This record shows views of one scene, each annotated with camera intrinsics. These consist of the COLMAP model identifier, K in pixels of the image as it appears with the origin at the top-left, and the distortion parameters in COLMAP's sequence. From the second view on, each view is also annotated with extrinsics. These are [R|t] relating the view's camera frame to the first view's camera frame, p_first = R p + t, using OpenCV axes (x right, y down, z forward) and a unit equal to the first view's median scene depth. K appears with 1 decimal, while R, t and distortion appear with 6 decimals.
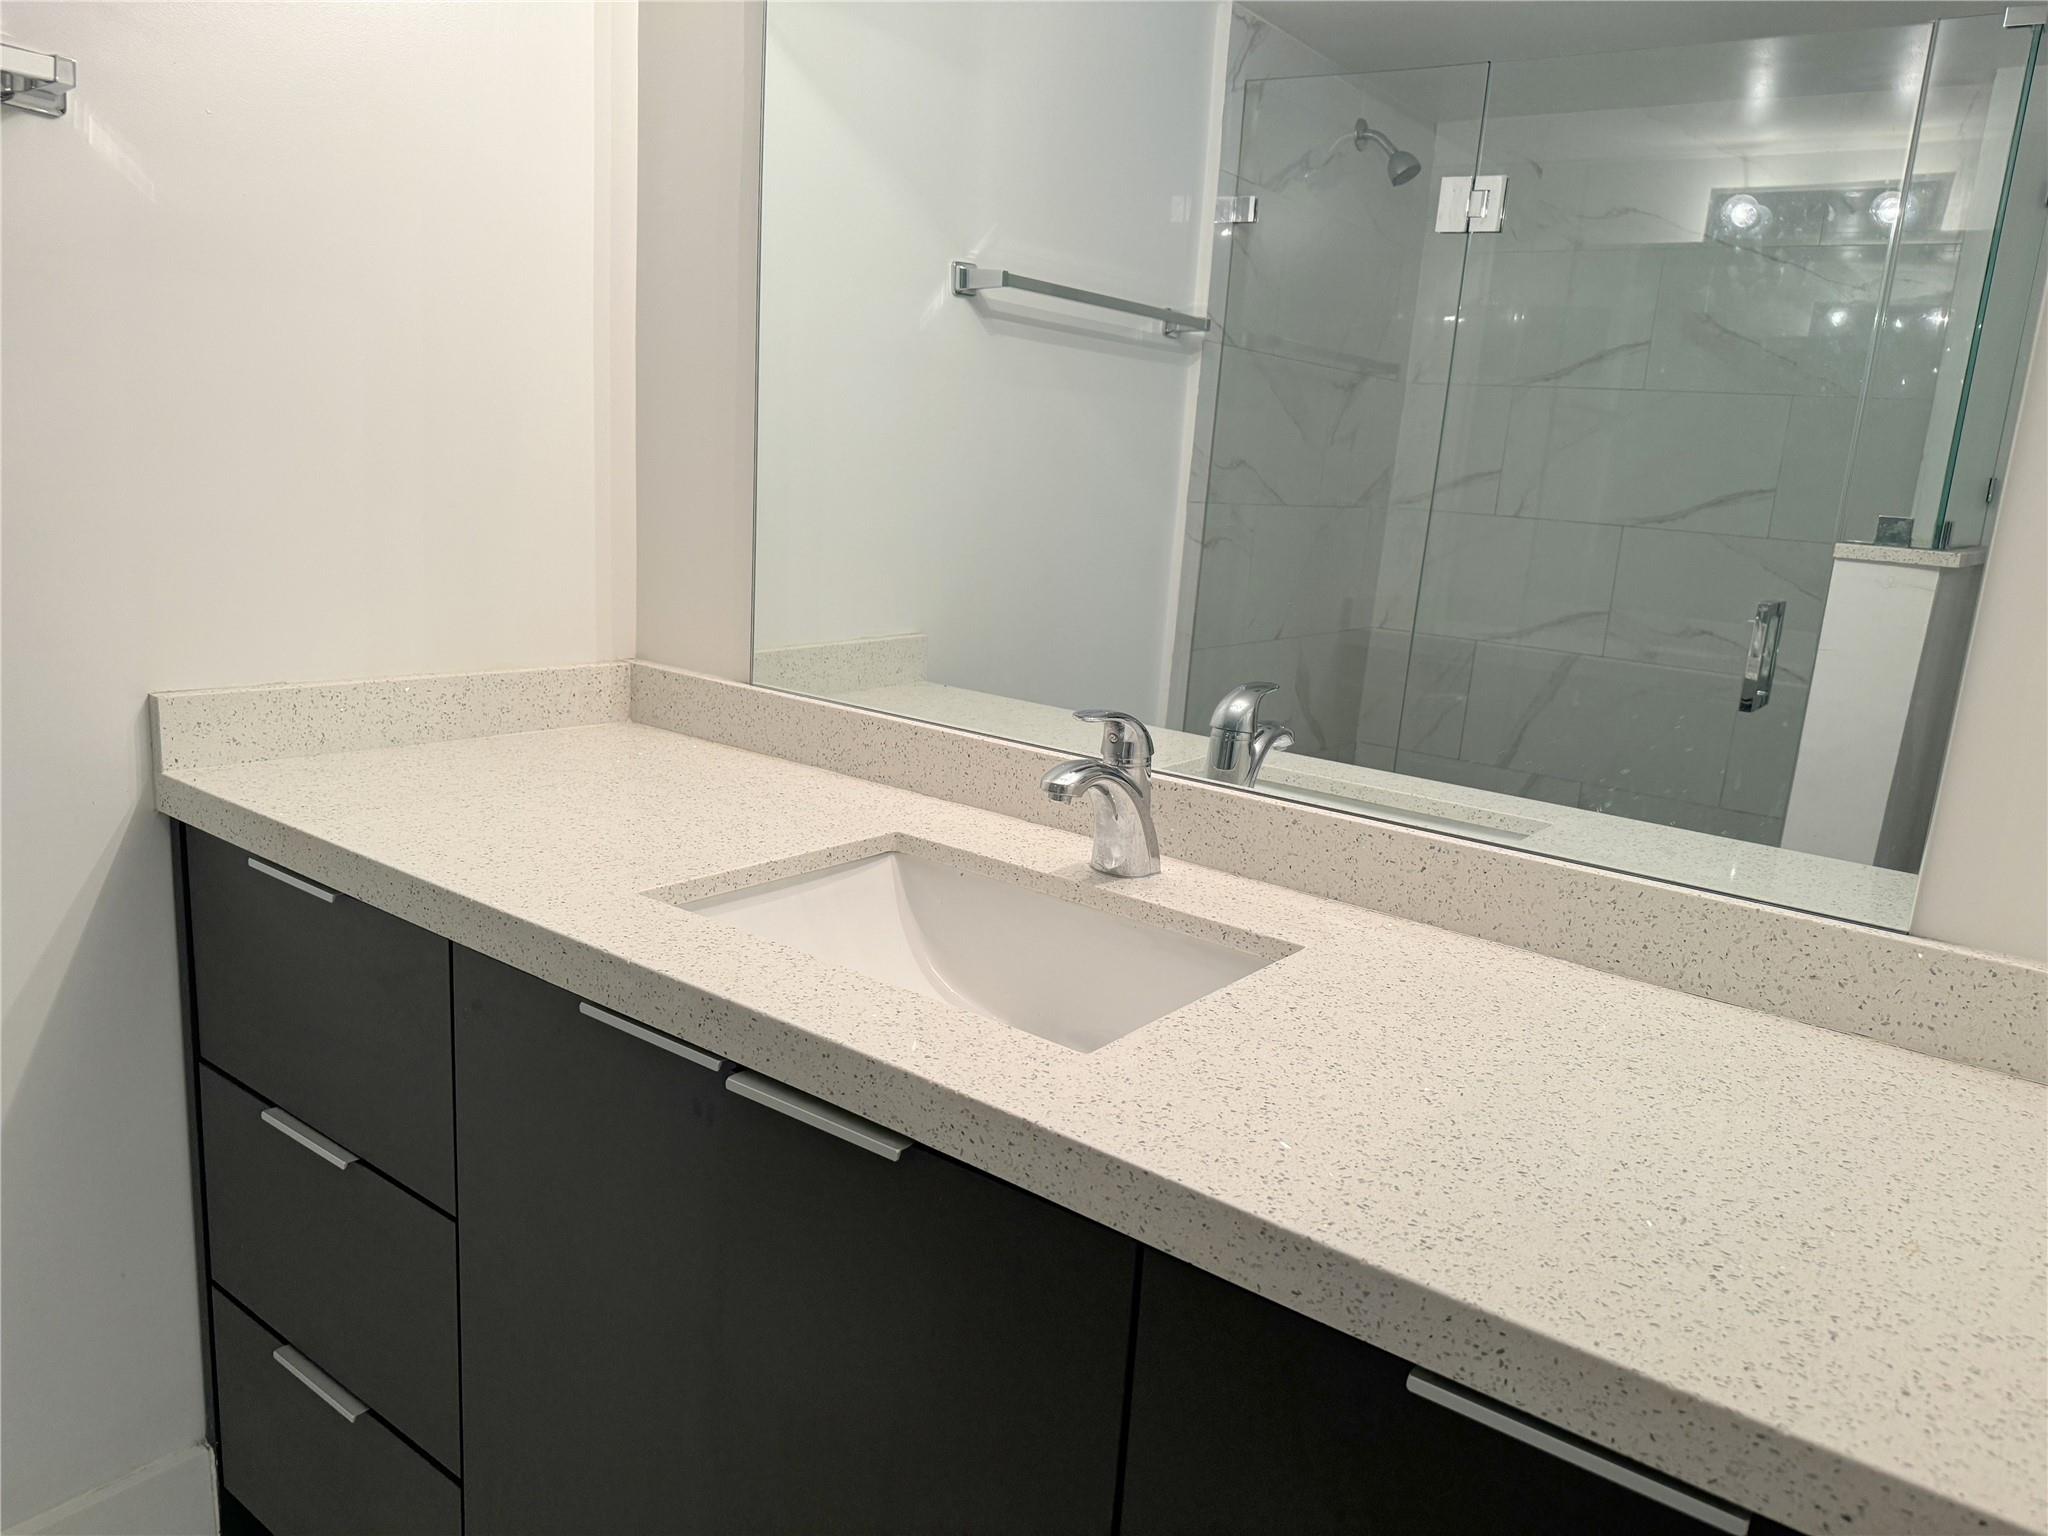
lens RADIAL K [[1453.0, 0, 1025.2], [0, 1453.0, 782.4], [0, 0, 1]] dist [0.053271, -0.059822]
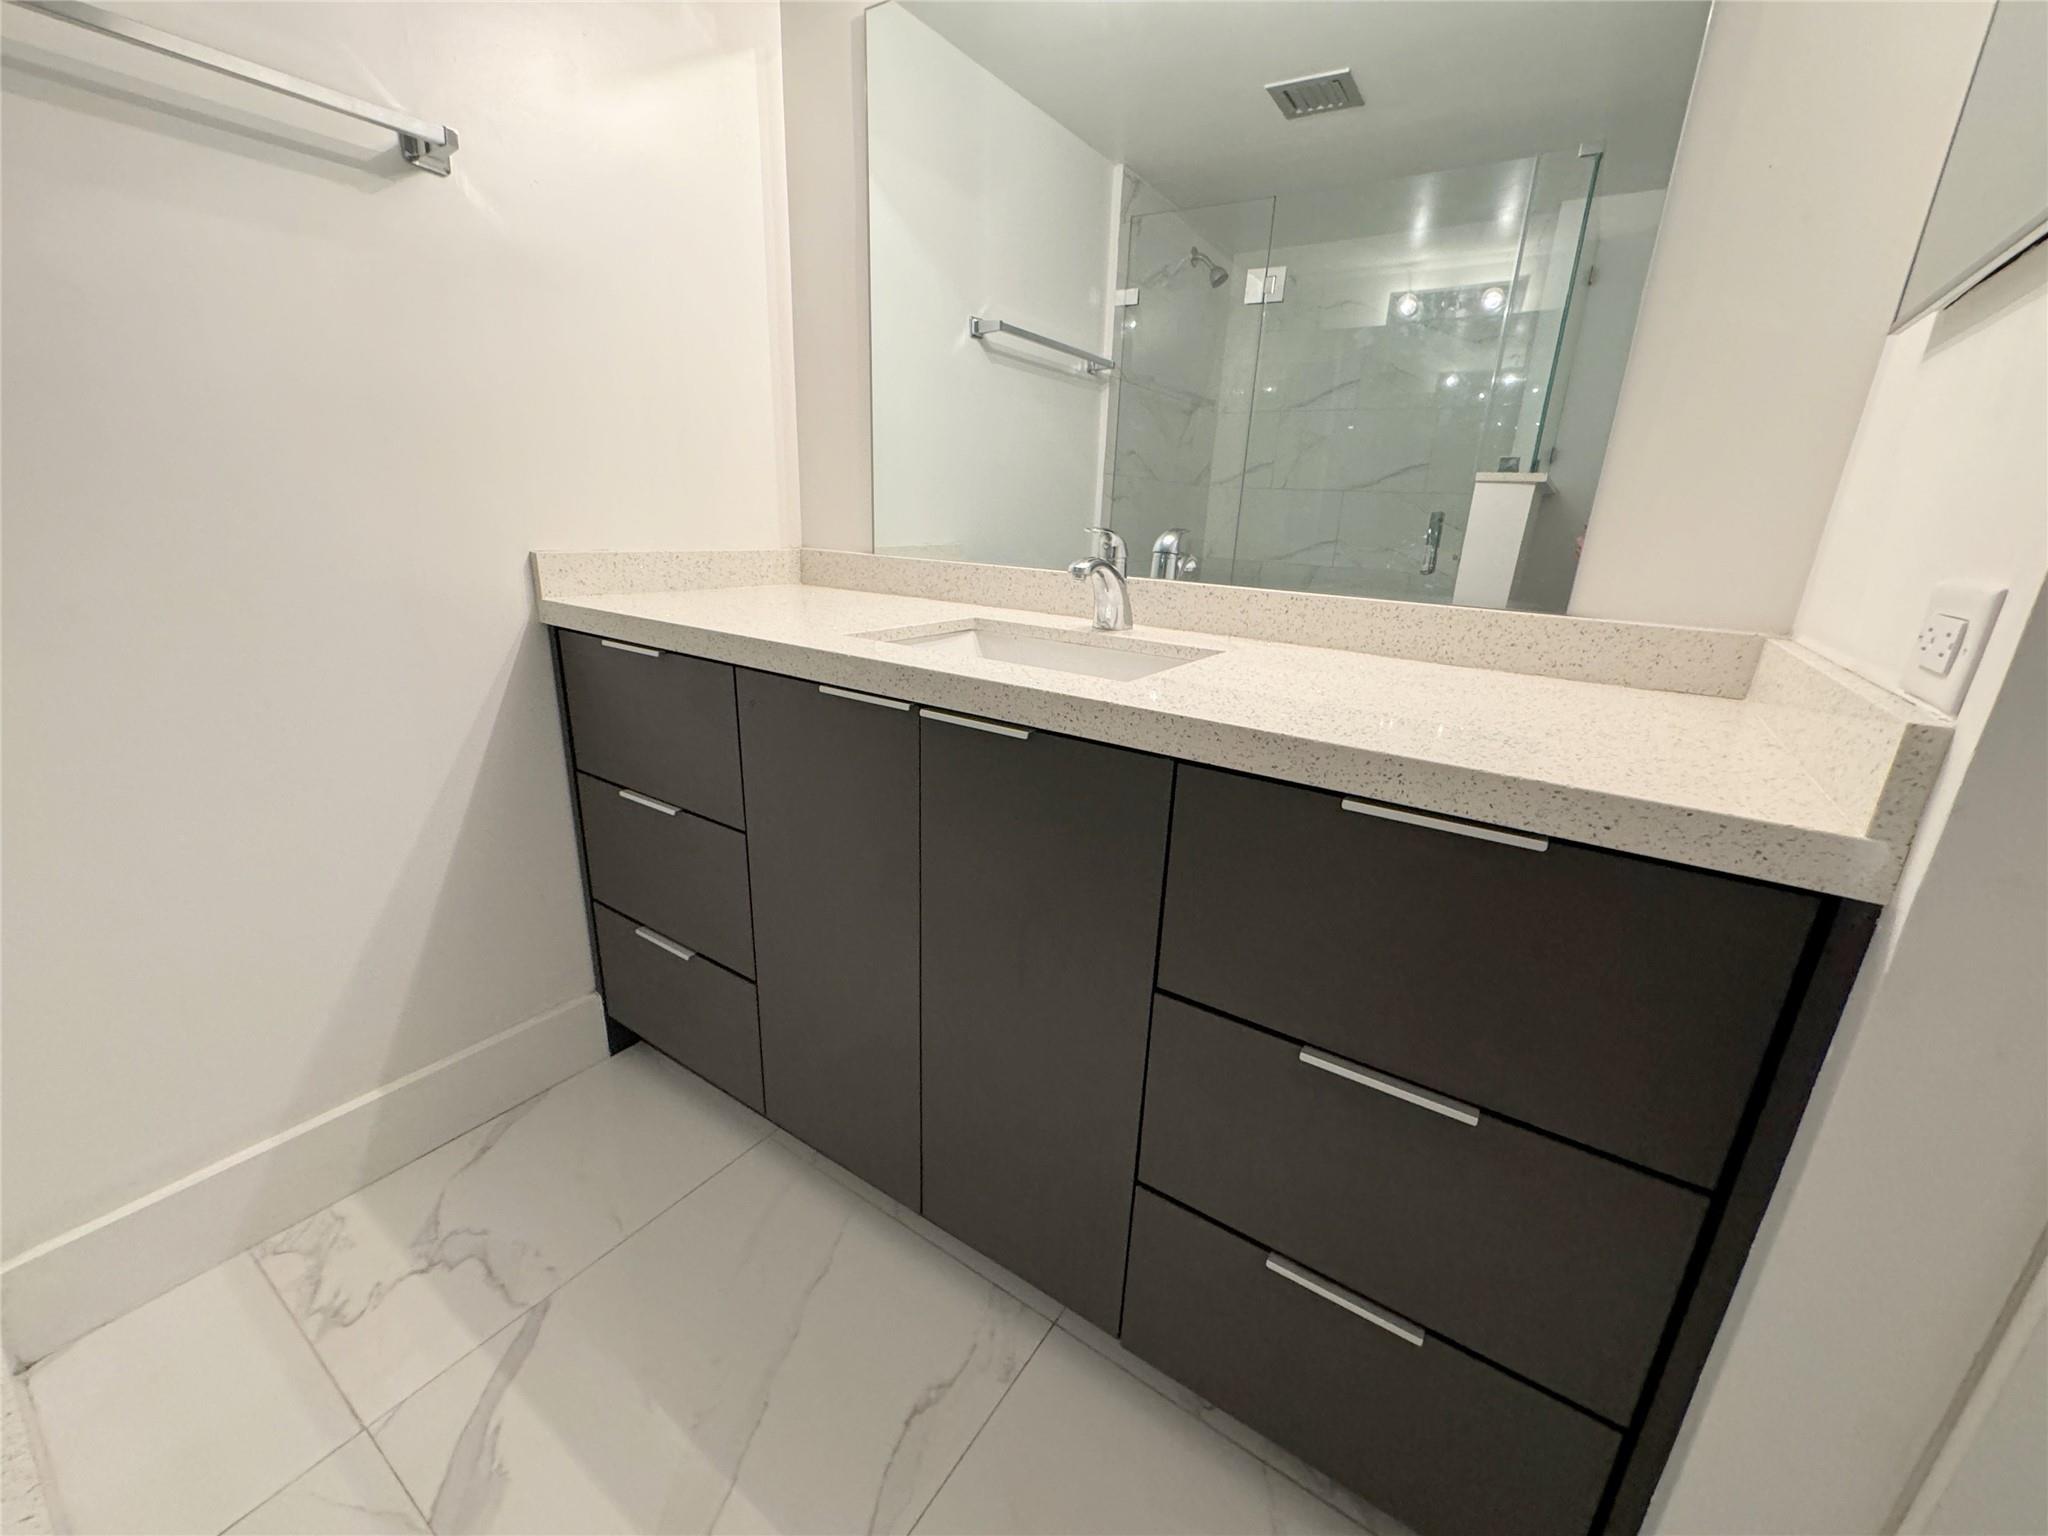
lens RADIAL K [[822.6, 0, 1024.2], [0, 822.6, 760.3], [0, 0, 1]] dist [0.000197, -0.000478]
pose [[0.998246, -0.043602, 0.040051, -0.068692], [0.039891, 0.995215, 0.089192, 0.104948], [-0.043749, -0.087437, 0.995209, 0.010352]]
